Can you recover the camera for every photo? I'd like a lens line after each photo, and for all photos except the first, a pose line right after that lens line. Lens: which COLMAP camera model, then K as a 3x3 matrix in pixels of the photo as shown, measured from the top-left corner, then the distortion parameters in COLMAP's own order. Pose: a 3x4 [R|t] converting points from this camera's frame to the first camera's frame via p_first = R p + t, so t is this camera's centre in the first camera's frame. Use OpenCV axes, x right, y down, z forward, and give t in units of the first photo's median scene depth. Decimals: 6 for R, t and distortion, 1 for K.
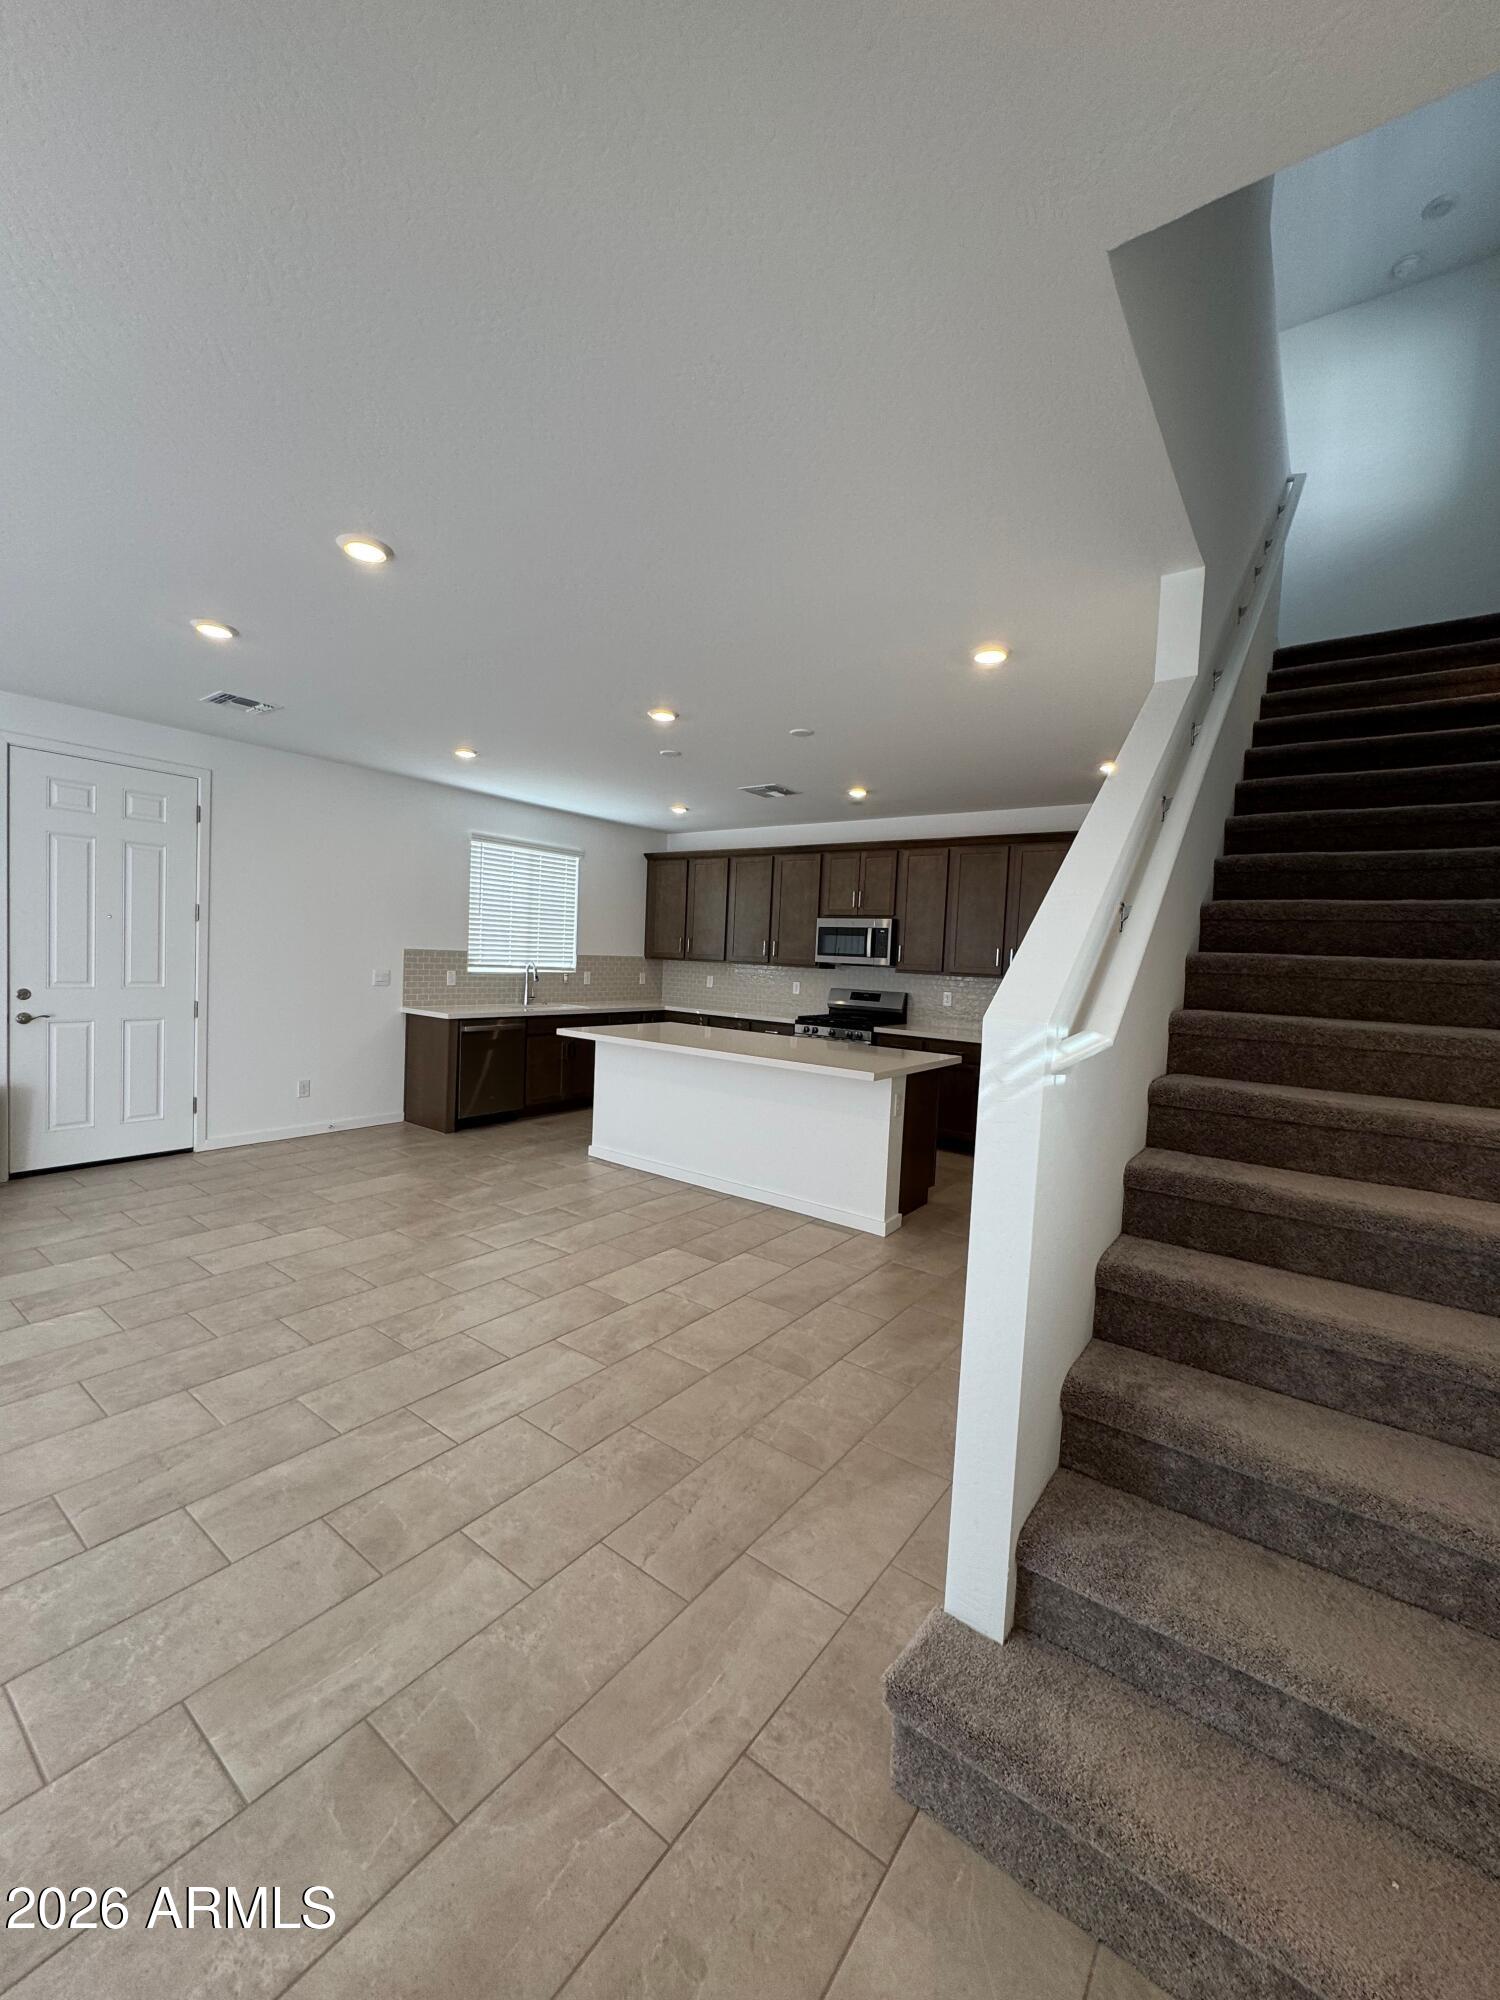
lens RADIAL K [[800.1, 0, 750.8], [0, 800.1, 995.6], [0, 0, 1]] dist [-0.002390, 0.000755]
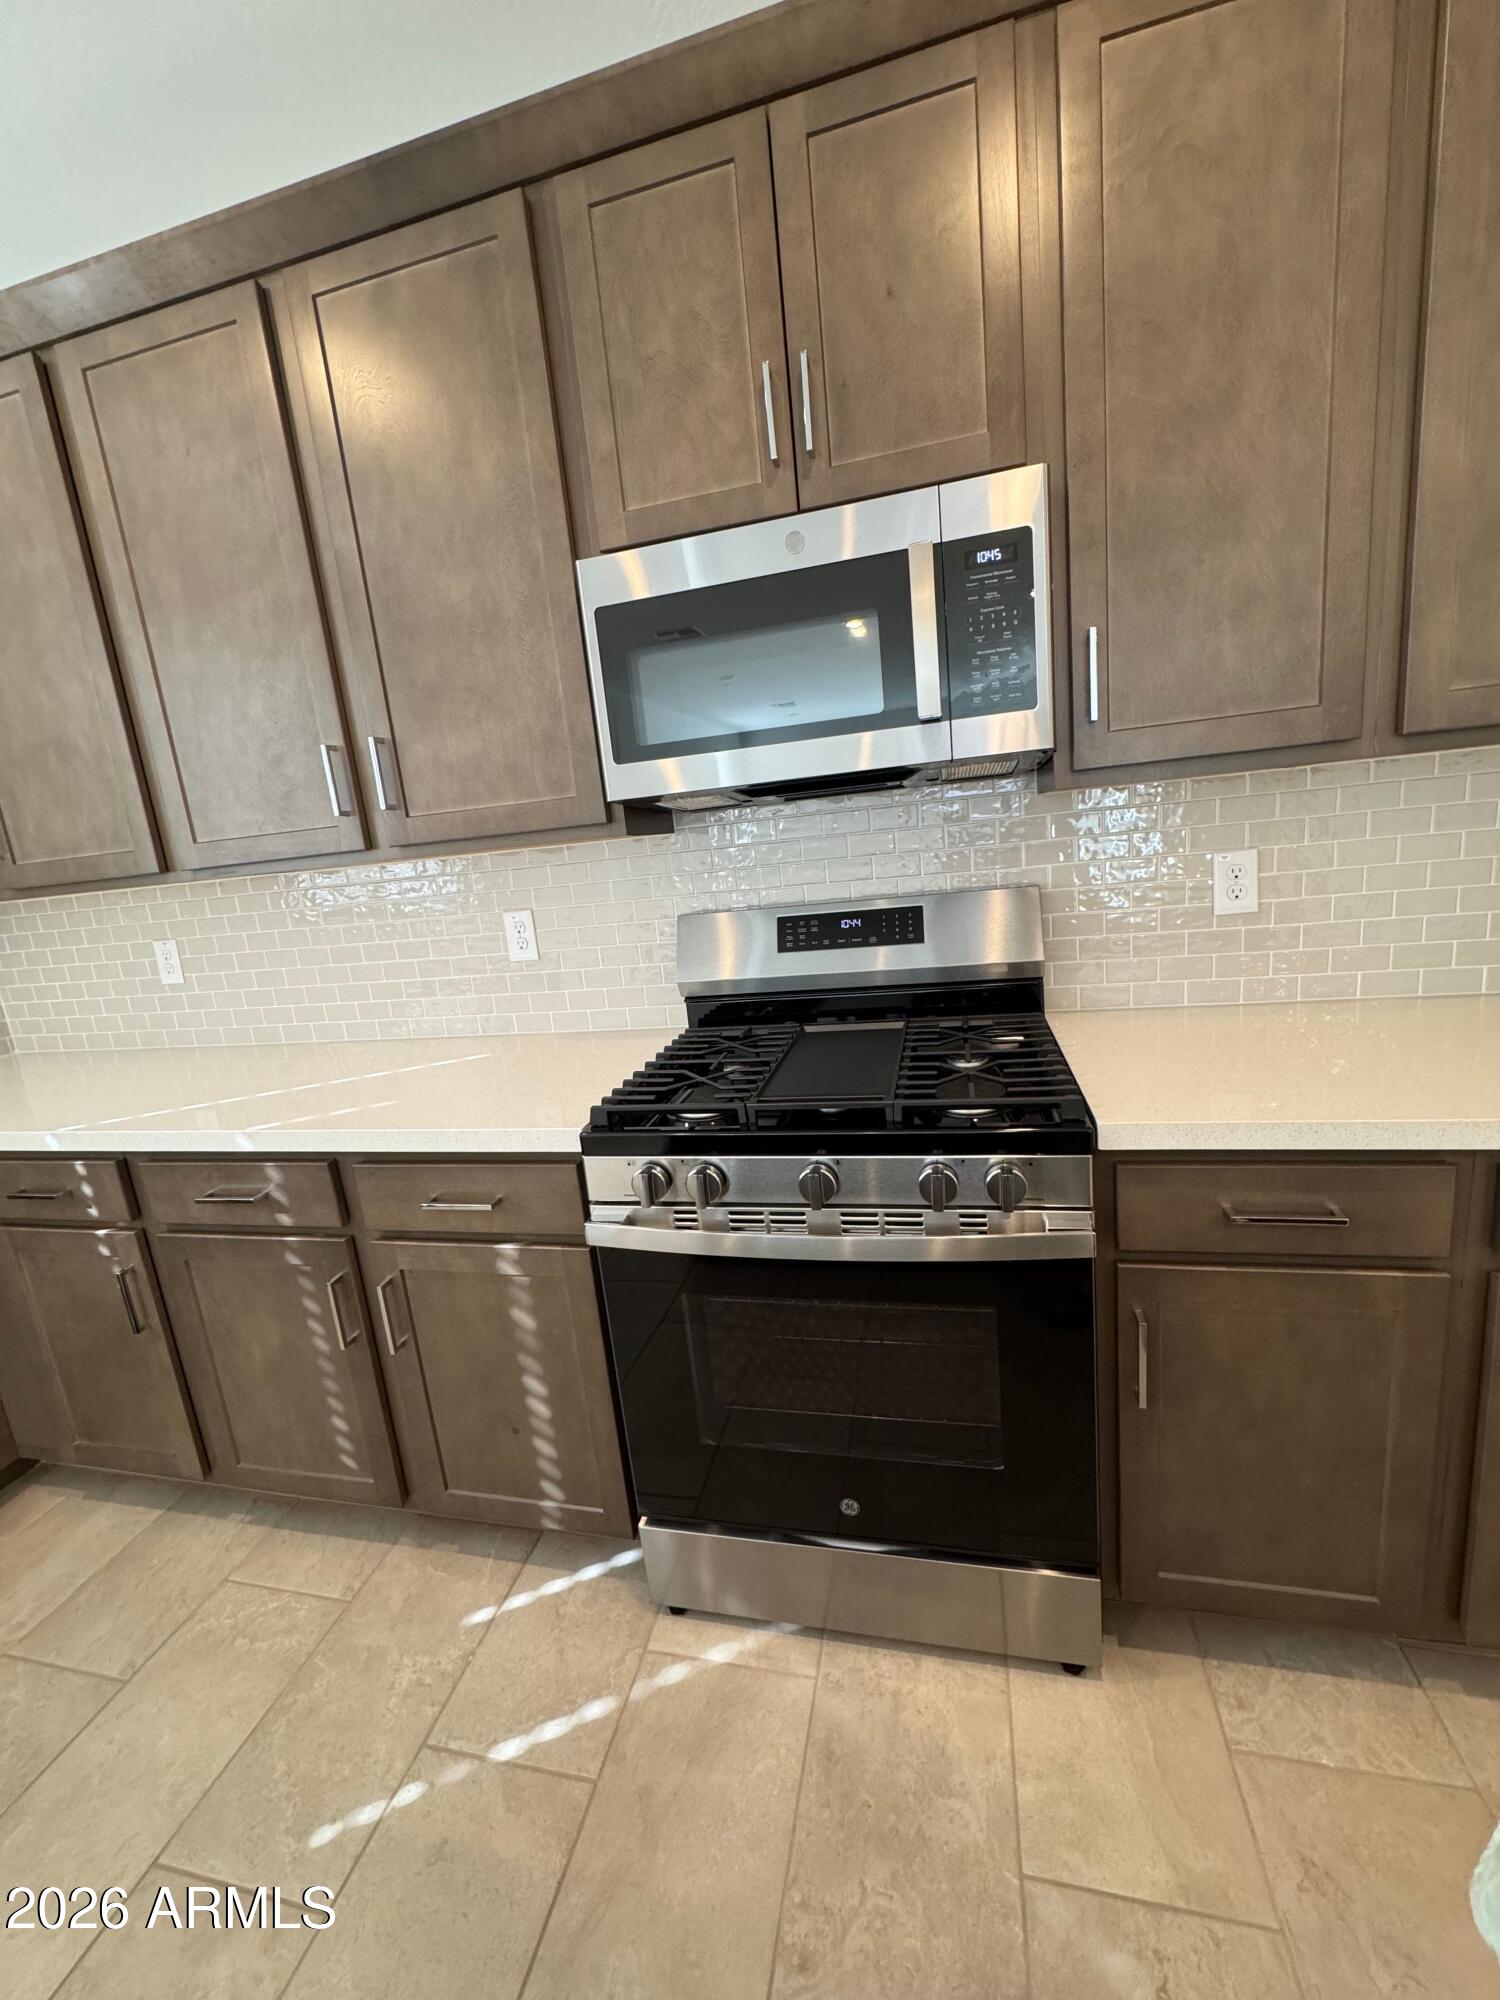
lens RADIAL K [[800.1, 0, 740.8], [0, 800.1, 997.4], [0, 0, 1]] dist [-0.002390, 0.000755]
pose [[0.912733, -0.211861, 0.349332, 0.097124], [0.161614, 0.972527, 0.167548, -0.072128], [-0.375232, -0.096470, 0.921897, 2.490681]]
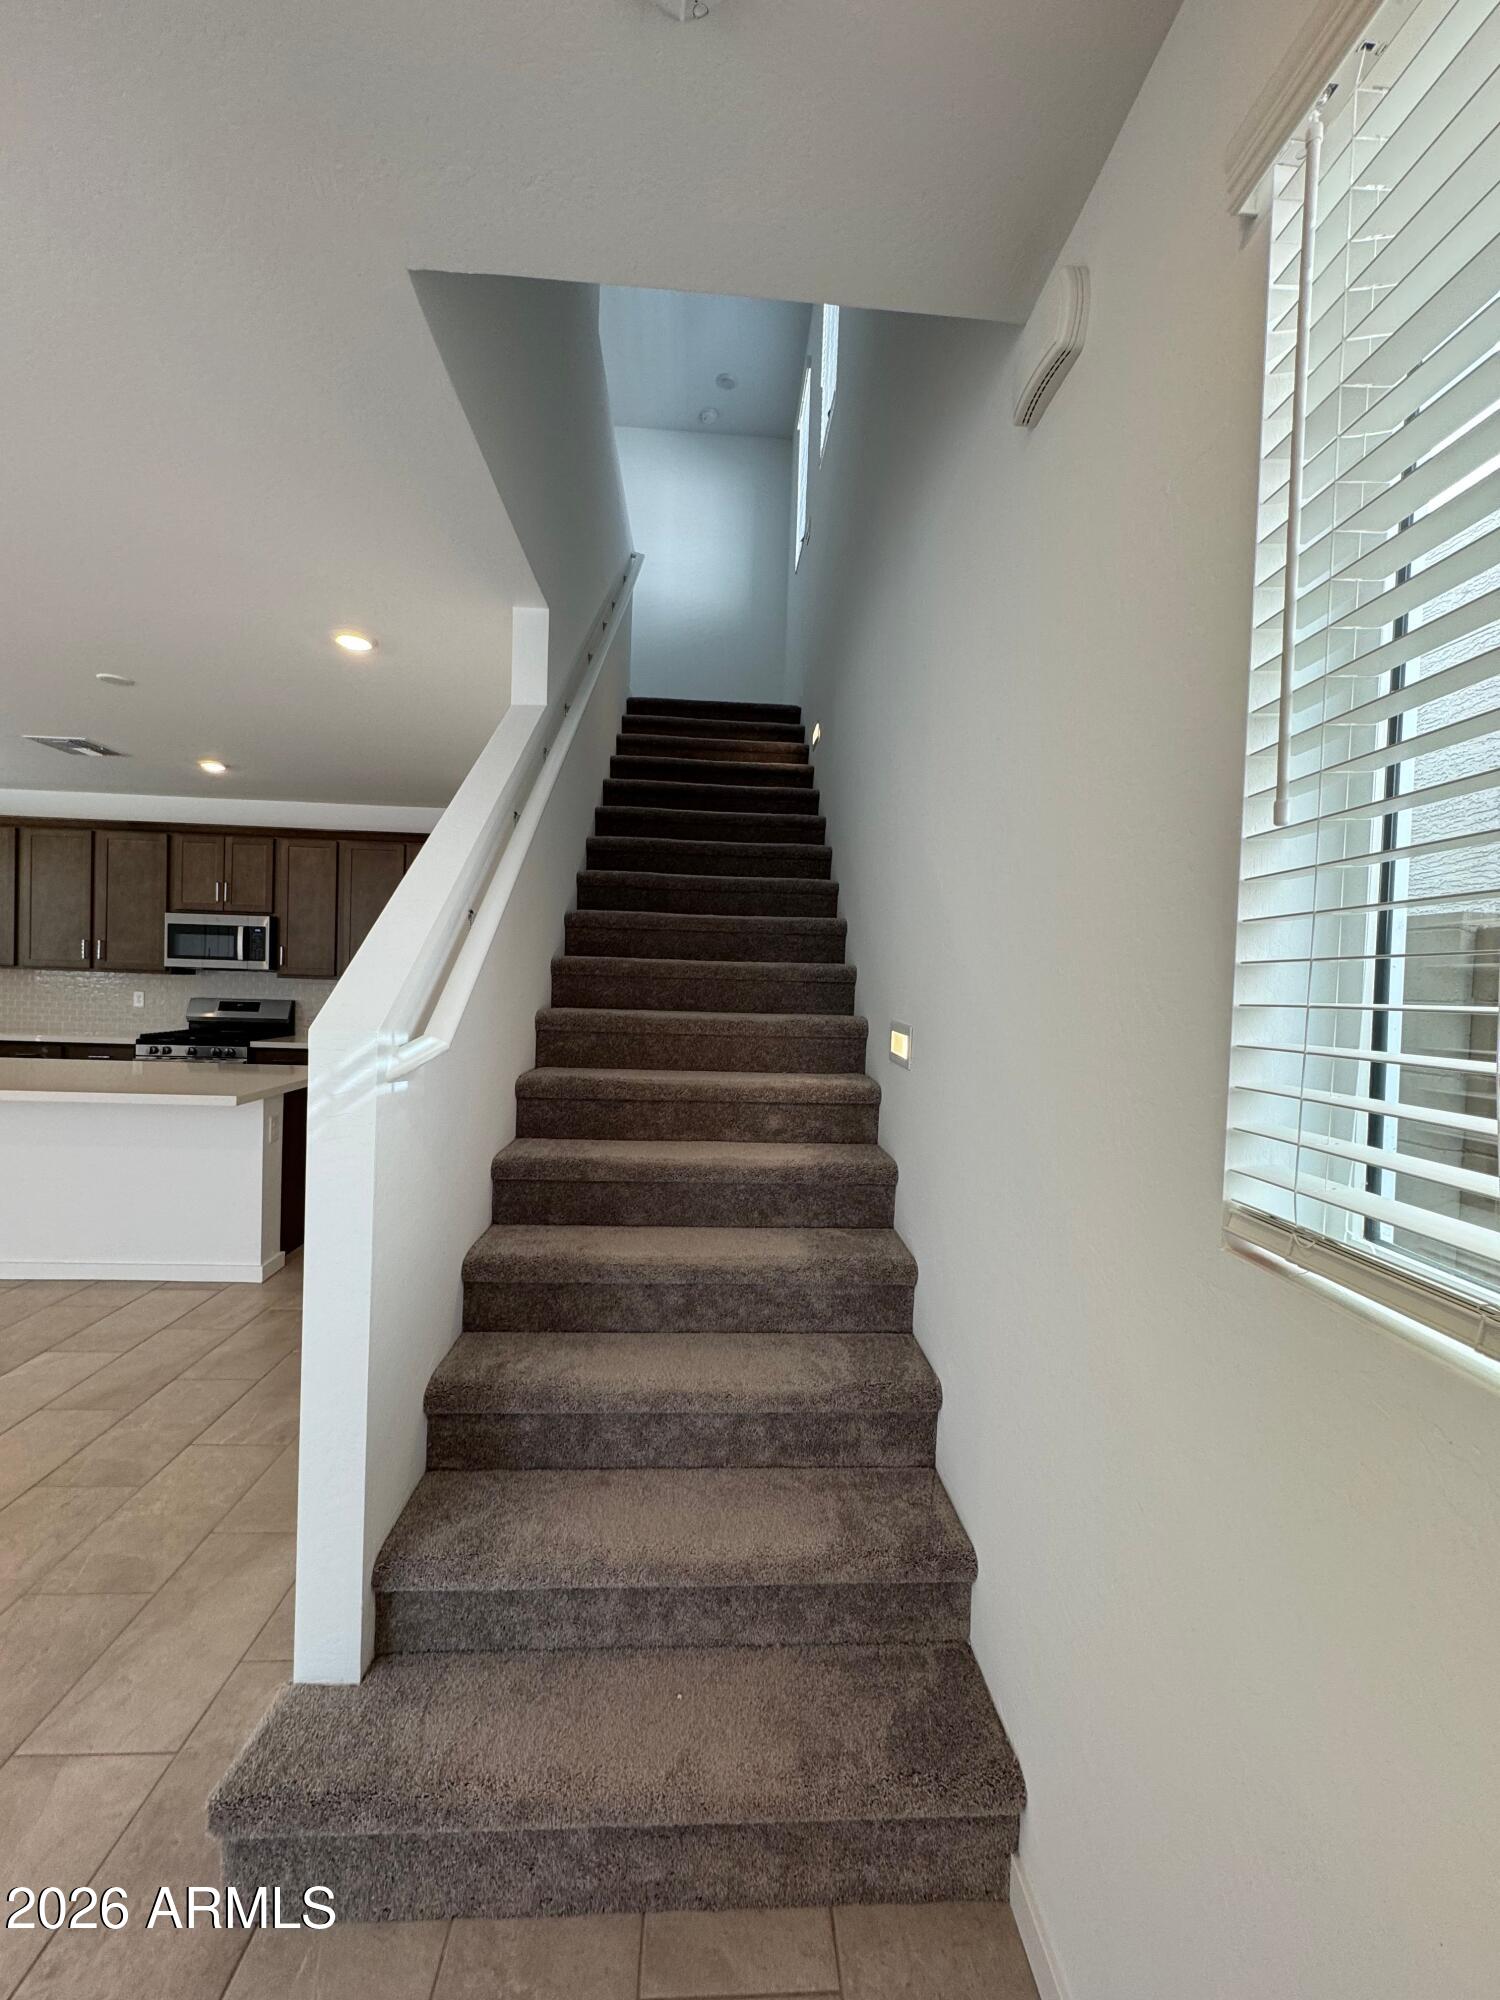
lens RADIAL K [[800.1, 0, 756.2], [0, 800.1, 996.5], [0, 0, 1]] dist [-0.002390, 0.000755]
pose [[0.766056, -0.033954, 0.641876, 0.058022], [0.034284, 0.999341, 0.011948, -0.002040], [-0.641858, 0.012853, 0.766715, -0.028708]]
